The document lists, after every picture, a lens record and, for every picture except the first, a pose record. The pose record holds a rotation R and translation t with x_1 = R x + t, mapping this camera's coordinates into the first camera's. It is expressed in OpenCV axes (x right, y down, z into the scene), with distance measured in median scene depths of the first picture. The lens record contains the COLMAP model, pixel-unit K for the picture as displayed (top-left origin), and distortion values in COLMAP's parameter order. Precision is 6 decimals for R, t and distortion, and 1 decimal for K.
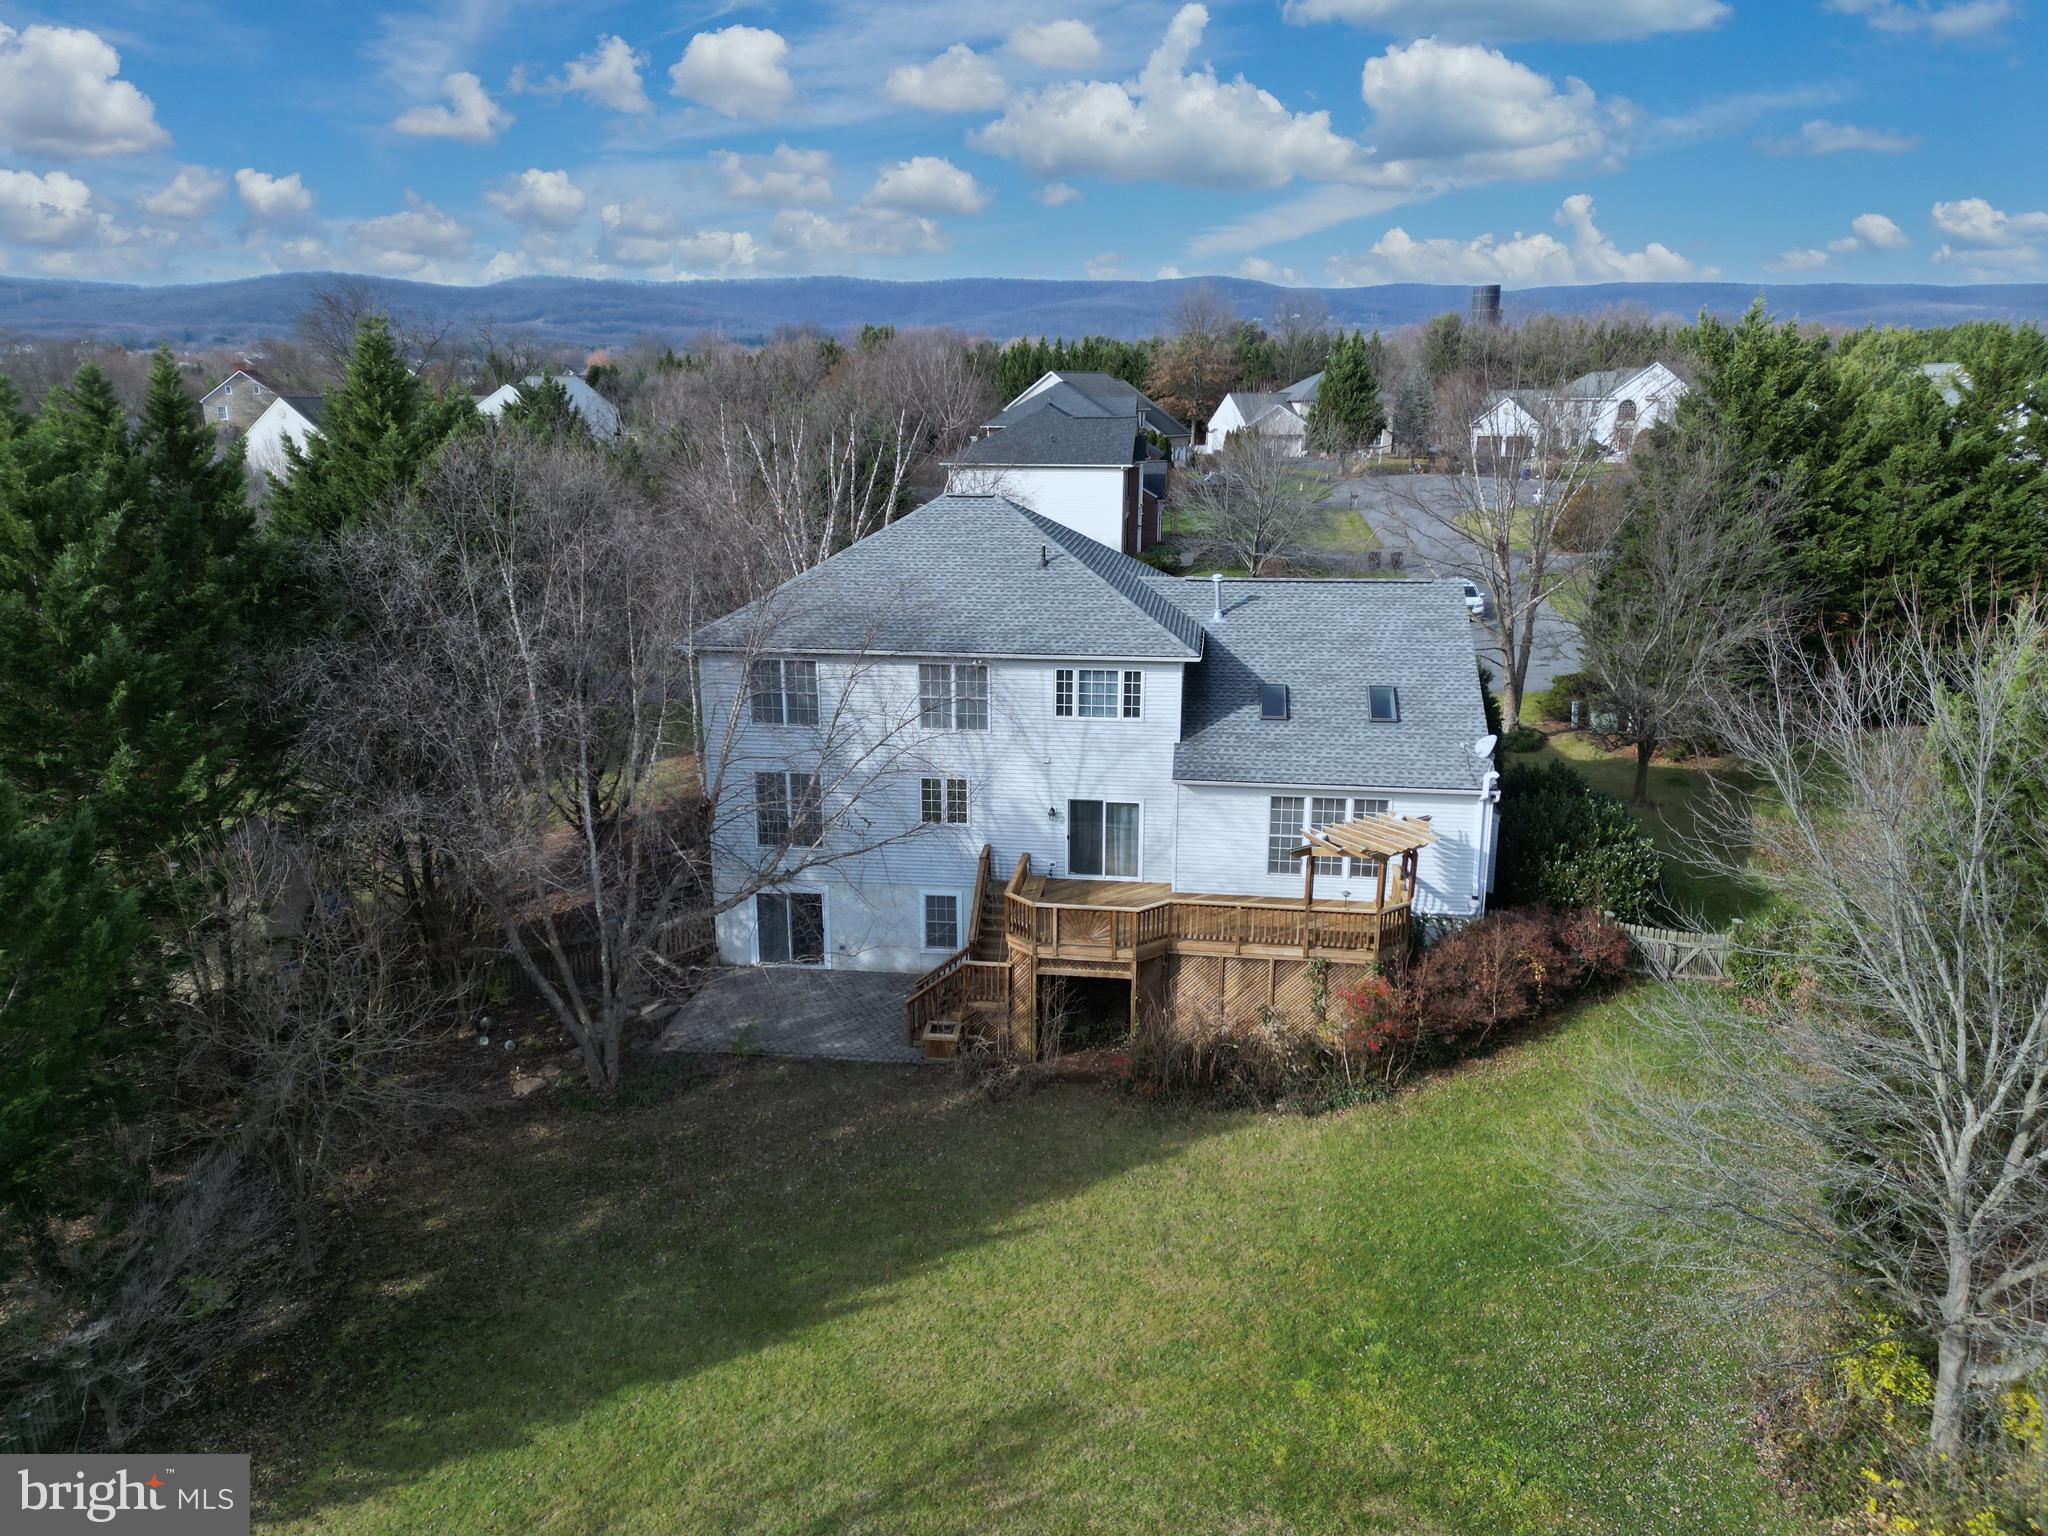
lens RADIAL K [[1429.6, 0, 1024.0], [0, 1429.6, 768.0], [0, 0, 1]] dist [0.145971, -0.000090]
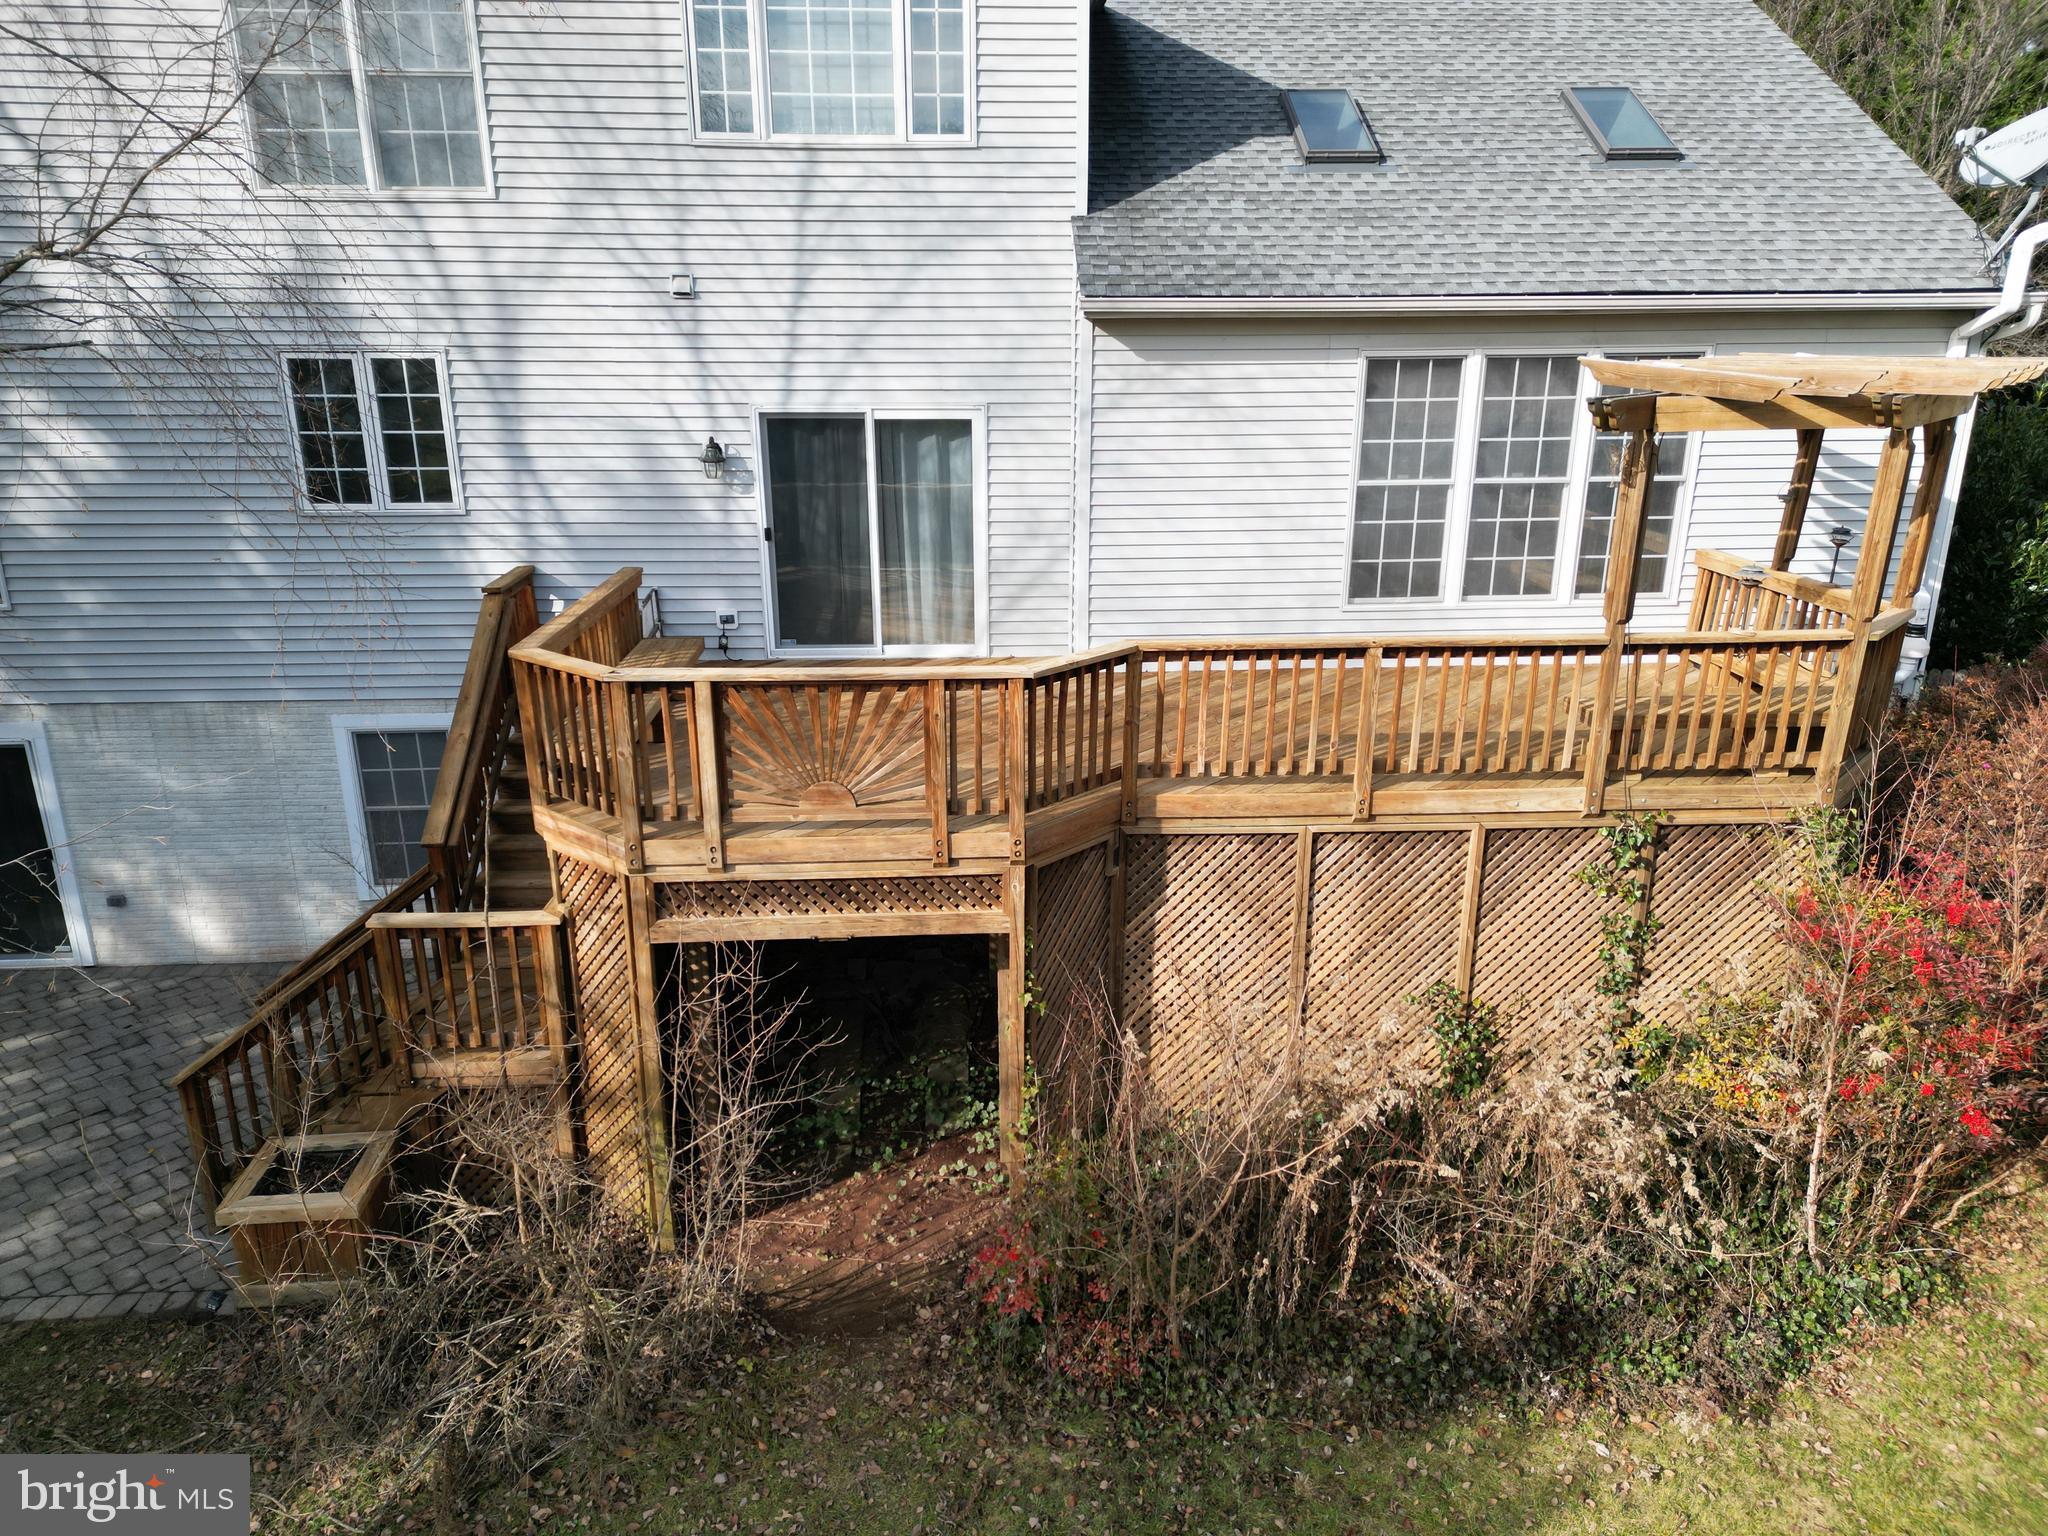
lens RADIAL K [[1424.9, 0, 1024.0], [0, 1424.9, 768.0], [0, 0, 1]] dist [0.061816, -0.000856]
pose [[0.983806, -0.056771, 0.170008, 0.032618], [0.049624, 0.997708, 0.046000, 0.100764], [-0.172229, -0.036819, 0.984369, 0.716048]]
